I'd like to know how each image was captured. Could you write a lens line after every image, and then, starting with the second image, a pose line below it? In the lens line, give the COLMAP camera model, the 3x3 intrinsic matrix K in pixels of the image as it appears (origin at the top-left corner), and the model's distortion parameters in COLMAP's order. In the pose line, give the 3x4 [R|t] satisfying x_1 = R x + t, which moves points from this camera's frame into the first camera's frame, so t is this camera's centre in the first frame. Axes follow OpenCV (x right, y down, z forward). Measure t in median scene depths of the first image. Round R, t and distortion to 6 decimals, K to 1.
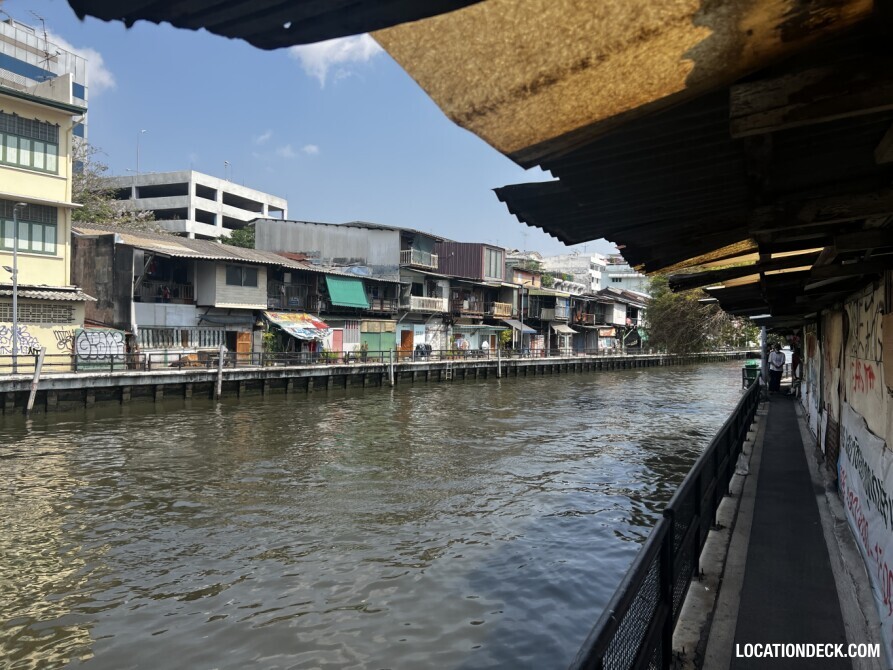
lens RADIAL K [[677.0, 0, 448.4], [0, 677.0, 334.2], [0, 0, 1]] dist [0.105487, -0.138693]
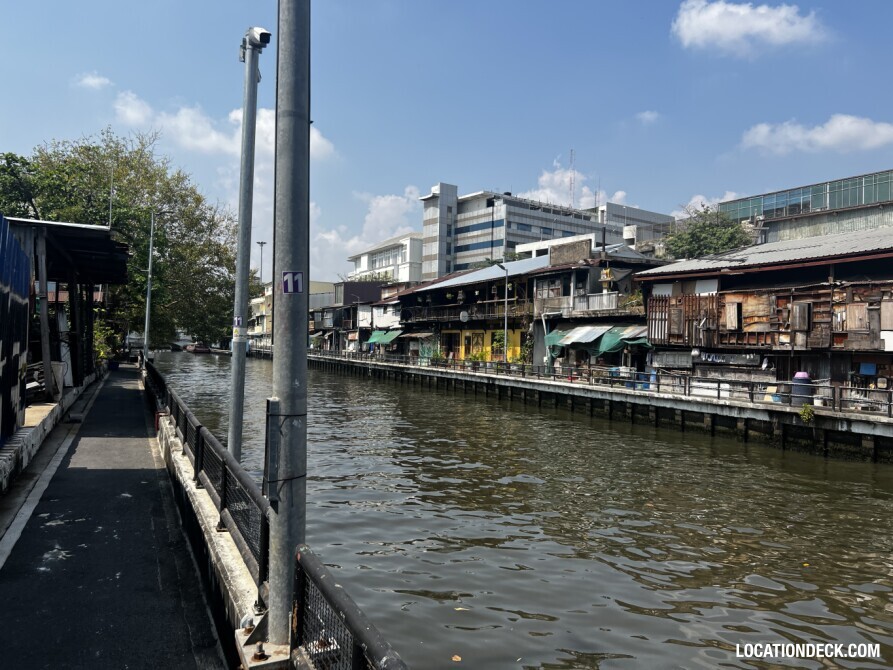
lens RADIAL K [[679.0, 0, 446.5], [0, 679.0, 335.0], [0, 0, 1]] dist [0.093125, -0.147117]
pose [[-0.508319, -0.057648, -0.859237, 1.751875], [-0.047847, 0.998106, -0.038659, 0.047913], [0.859838, 0.021461, -0.510115, 2.789495]]
